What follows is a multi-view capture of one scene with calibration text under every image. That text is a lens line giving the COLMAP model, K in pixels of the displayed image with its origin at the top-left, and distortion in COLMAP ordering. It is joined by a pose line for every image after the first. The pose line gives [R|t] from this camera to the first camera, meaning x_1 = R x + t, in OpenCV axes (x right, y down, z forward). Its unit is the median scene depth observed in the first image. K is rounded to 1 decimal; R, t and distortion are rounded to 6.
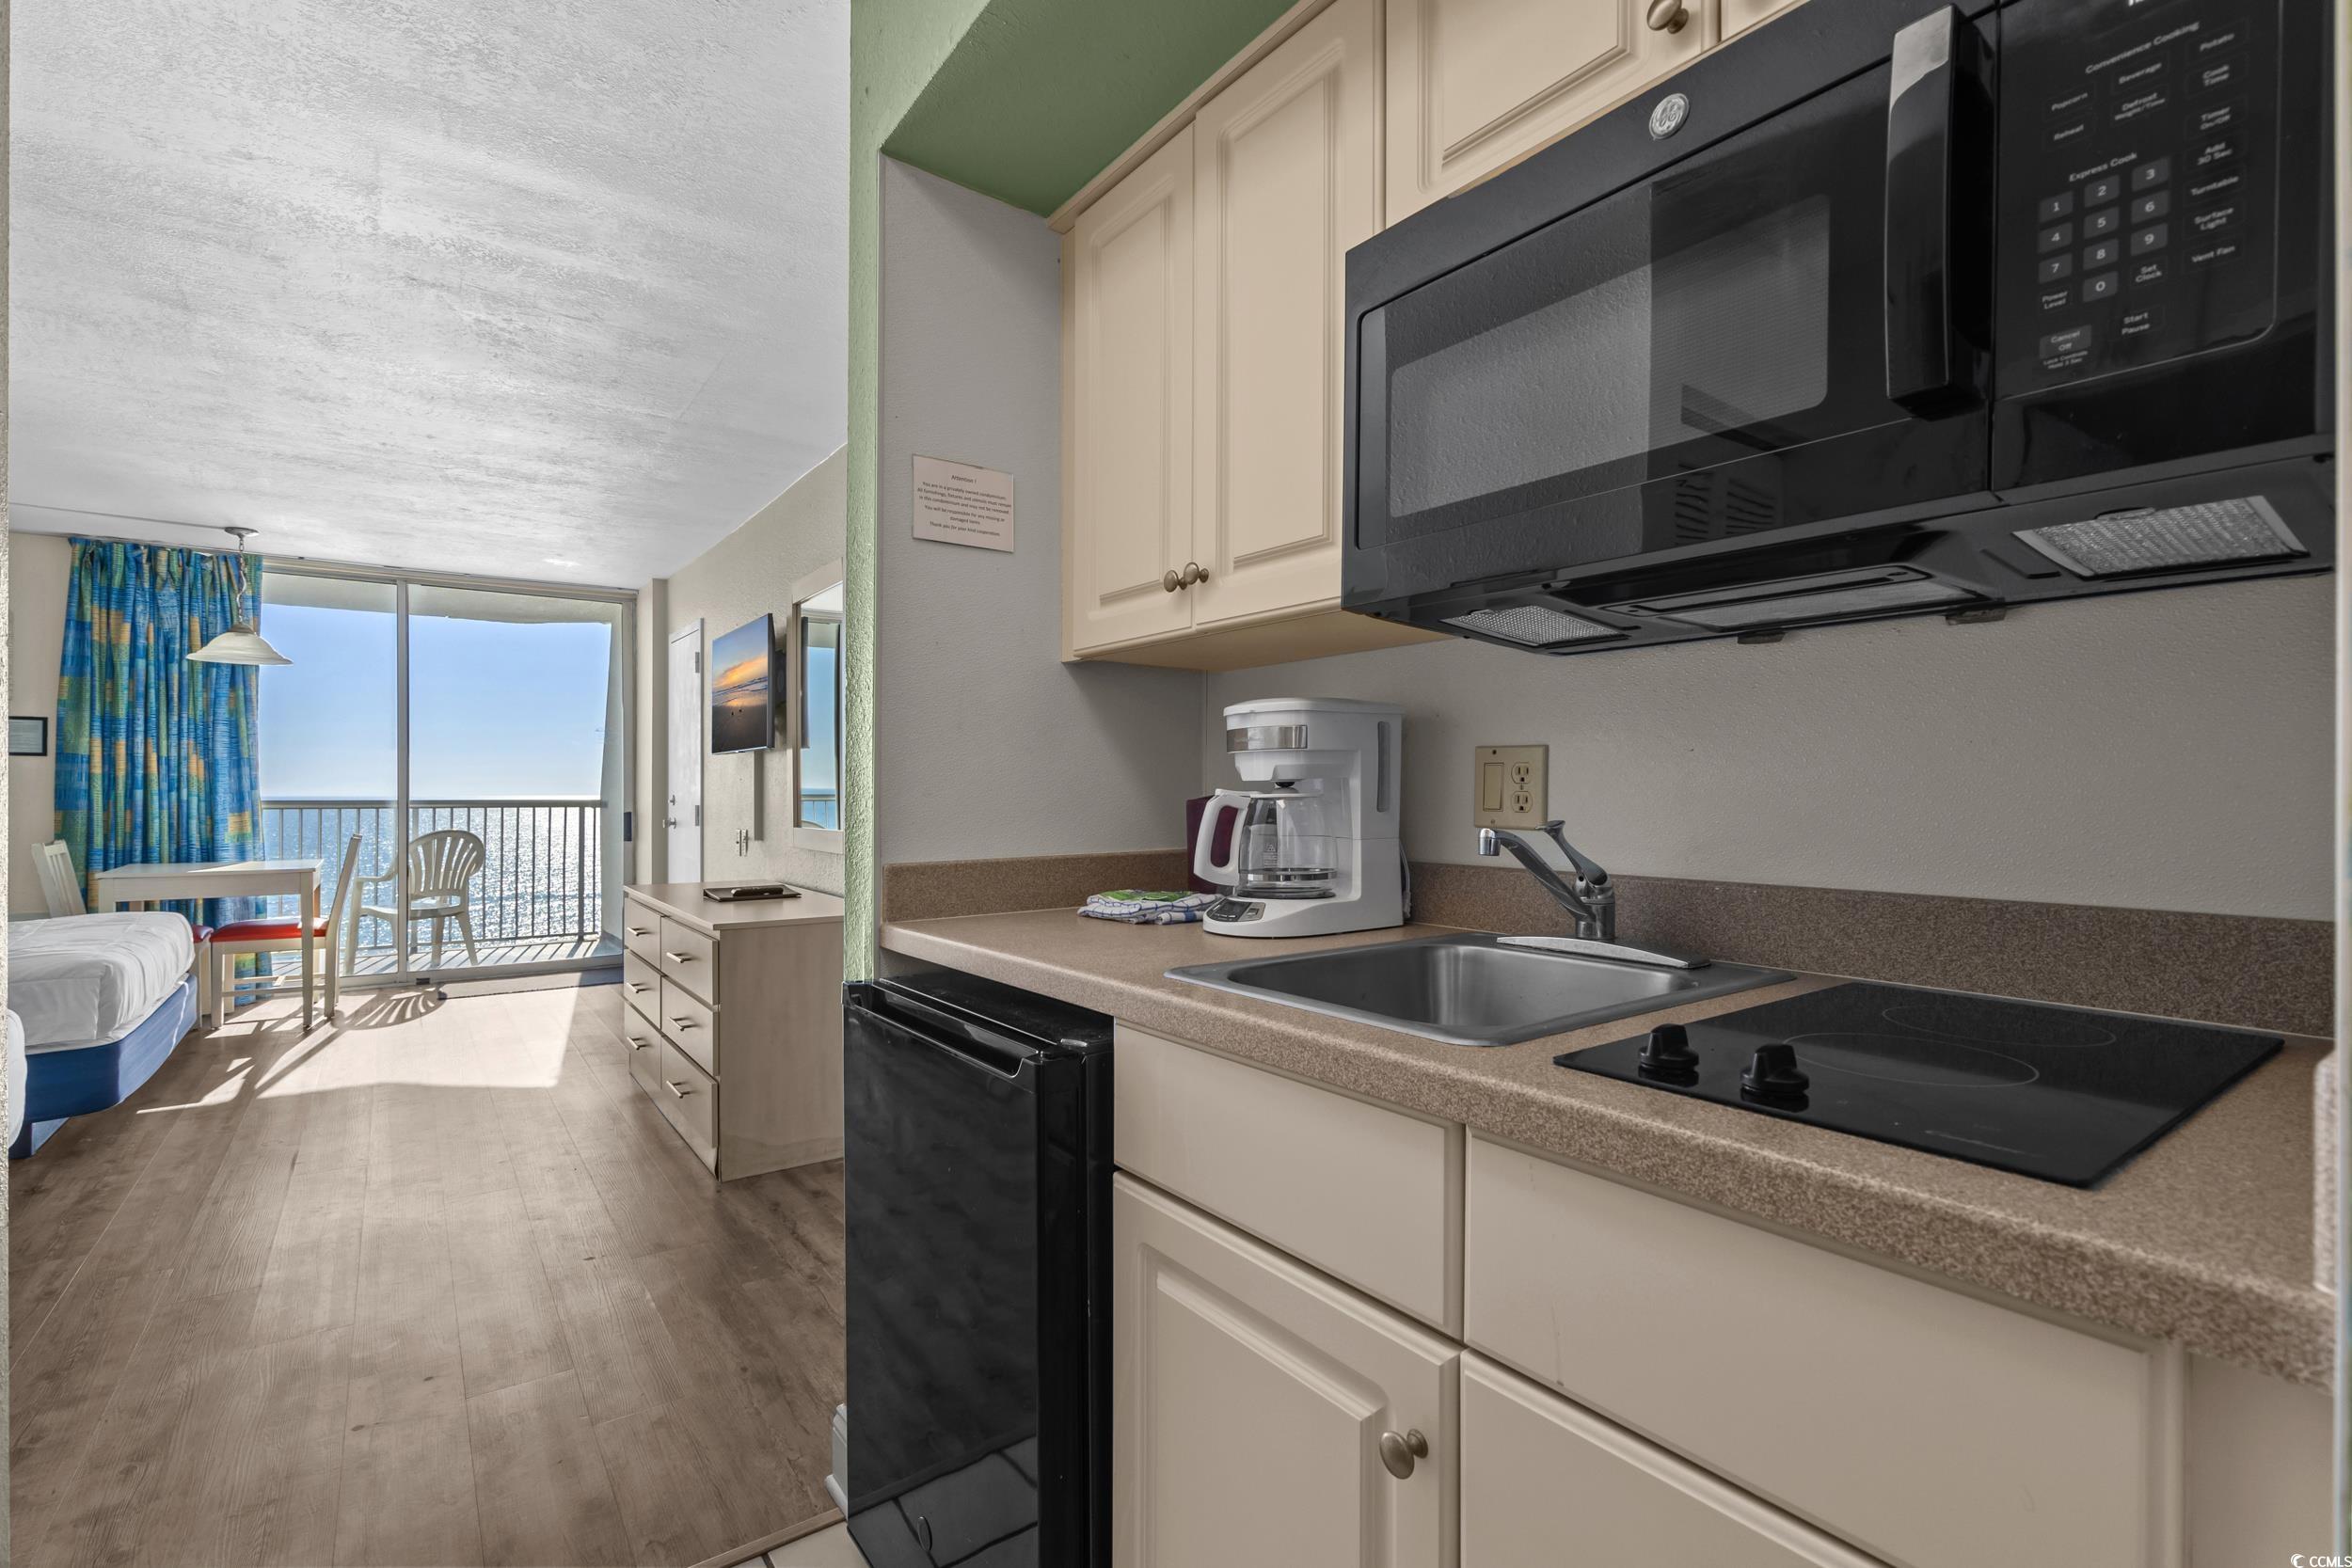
lens RADIAL K [[1069.7, 0, 1167.6], [0, 1069.7, 803.6], [0, 0, 1]] dist [-0.000607, 0.001560]
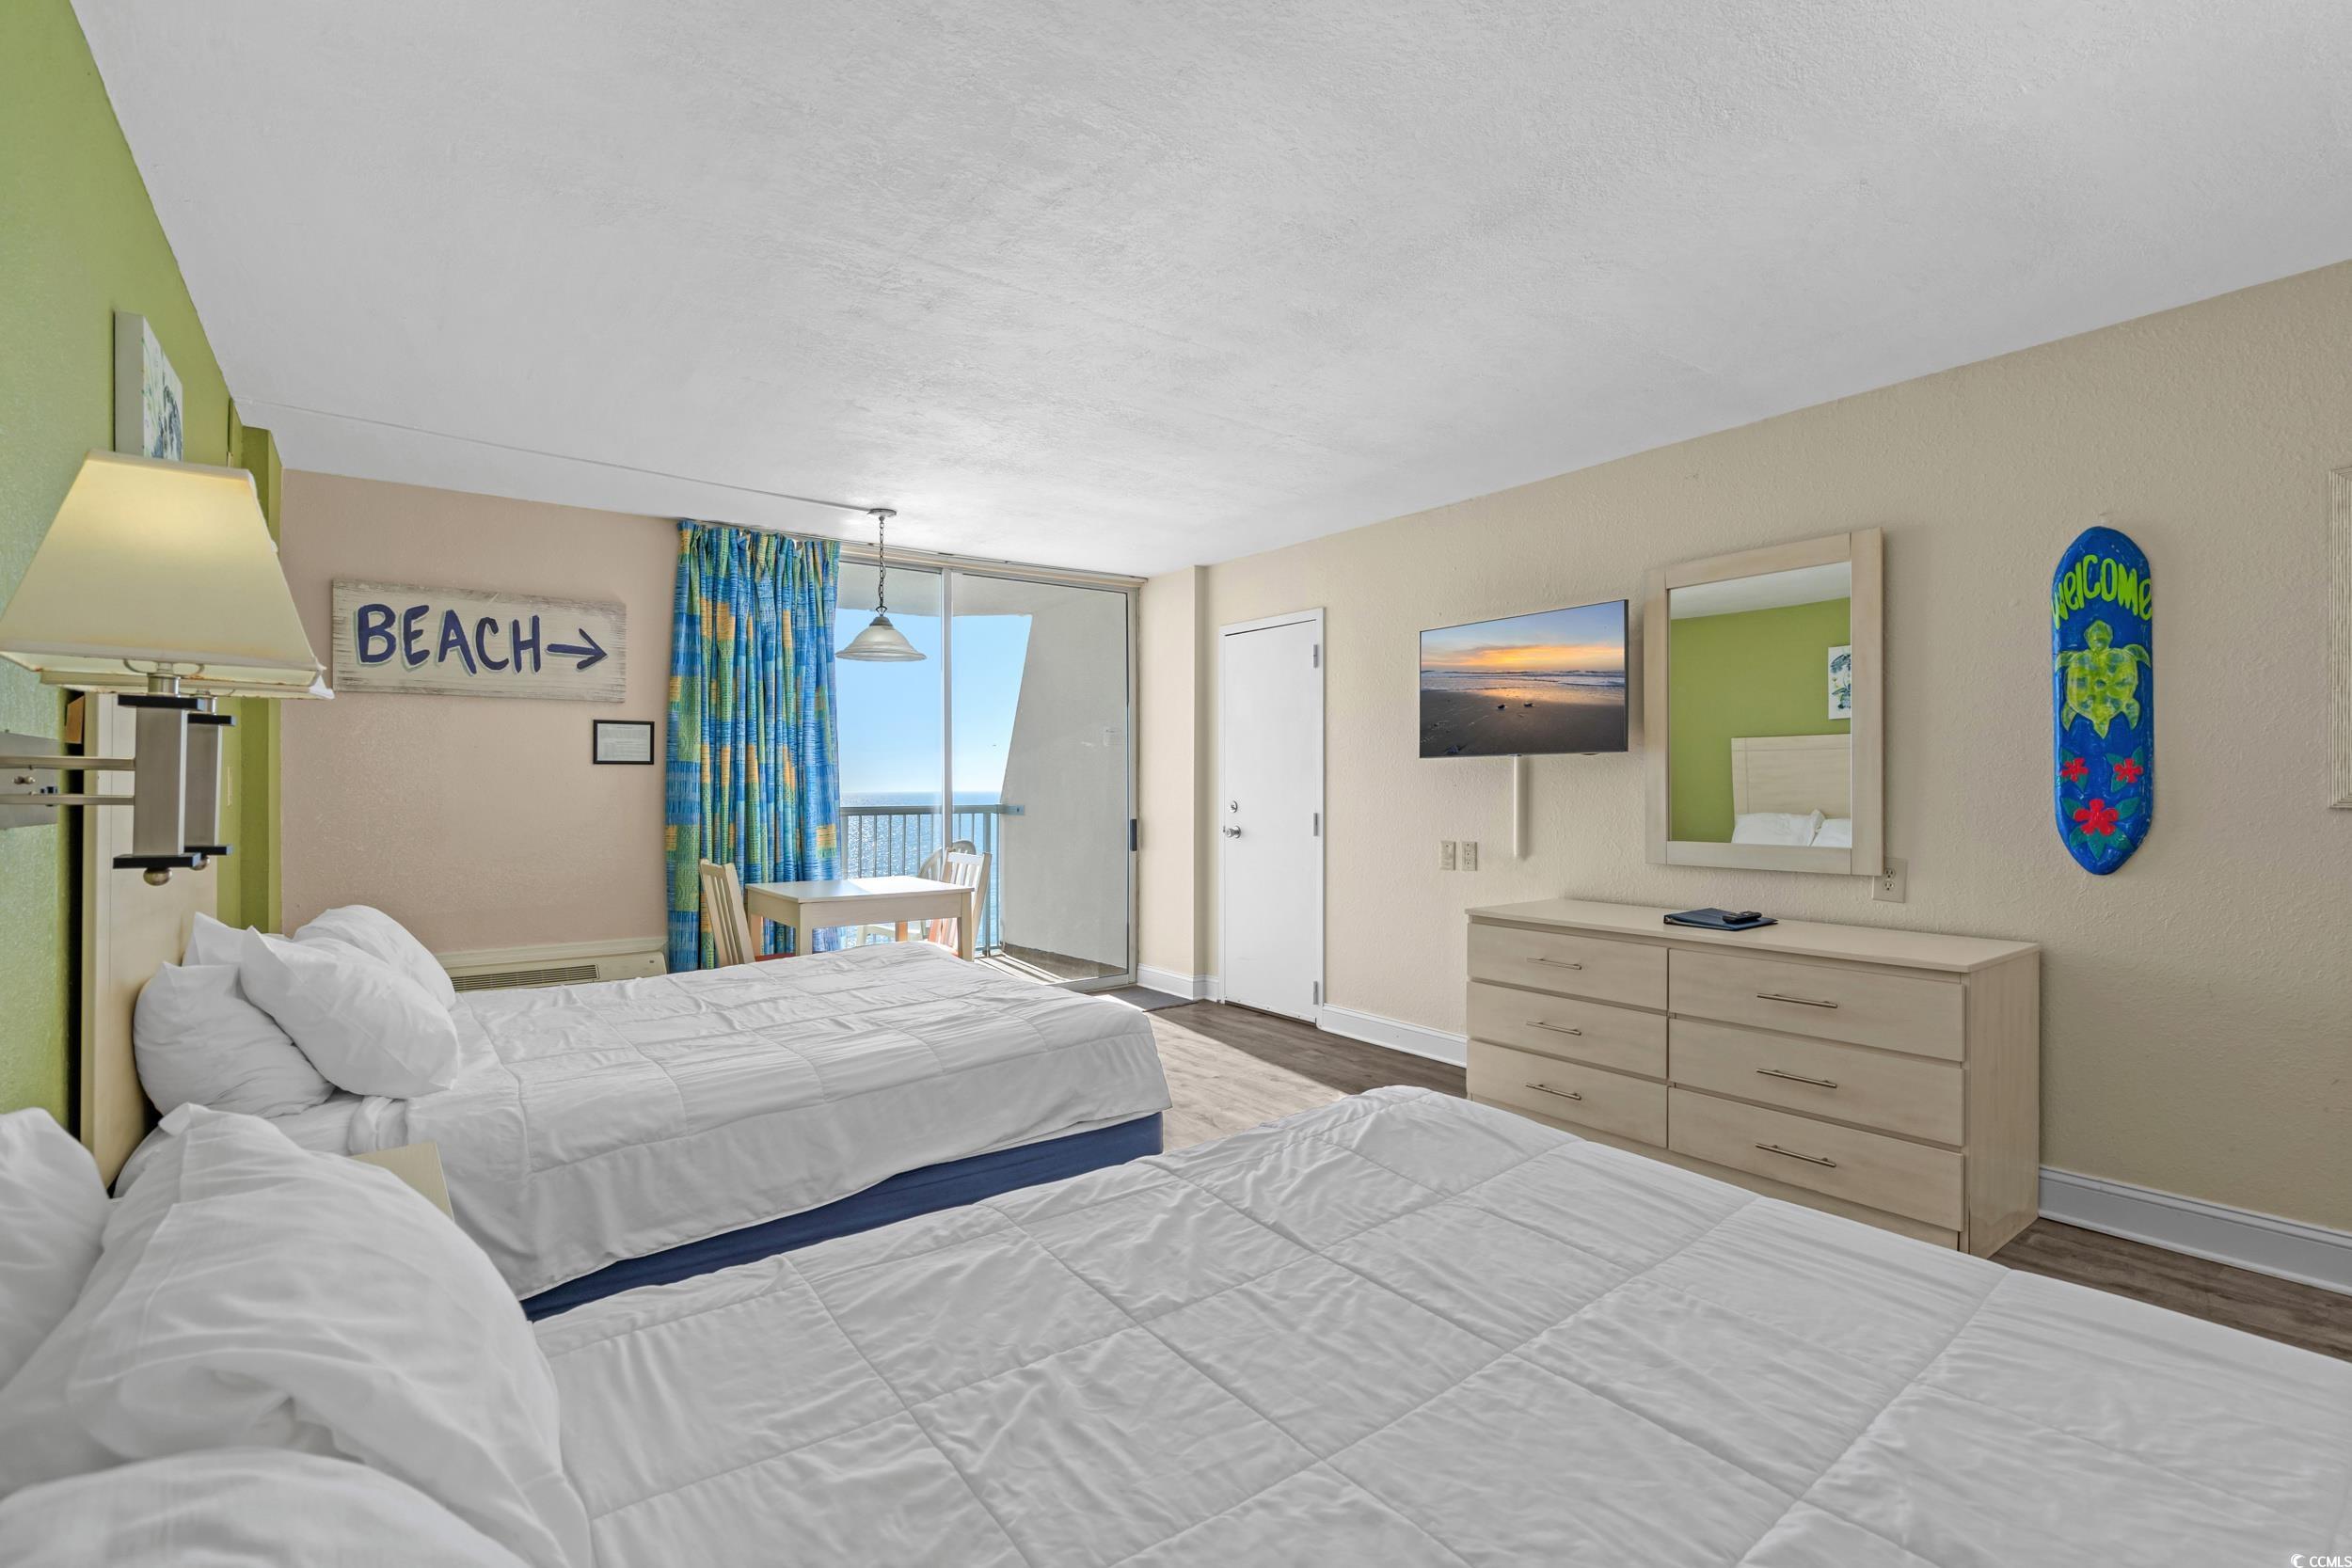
lens RADIAL K [[1069.7, 0, 1173.0], [0, 1069.7, 782.3], [0, 0, 1]] dist [-0.000607, 0.001560]
pose [[0.999975, -0.007015, 0.000745, -0.601680], [0.007026, 0.999847, -0.016021, -0.011982], [-0.000633, 0.016026, 0.999871, 0.099984]]
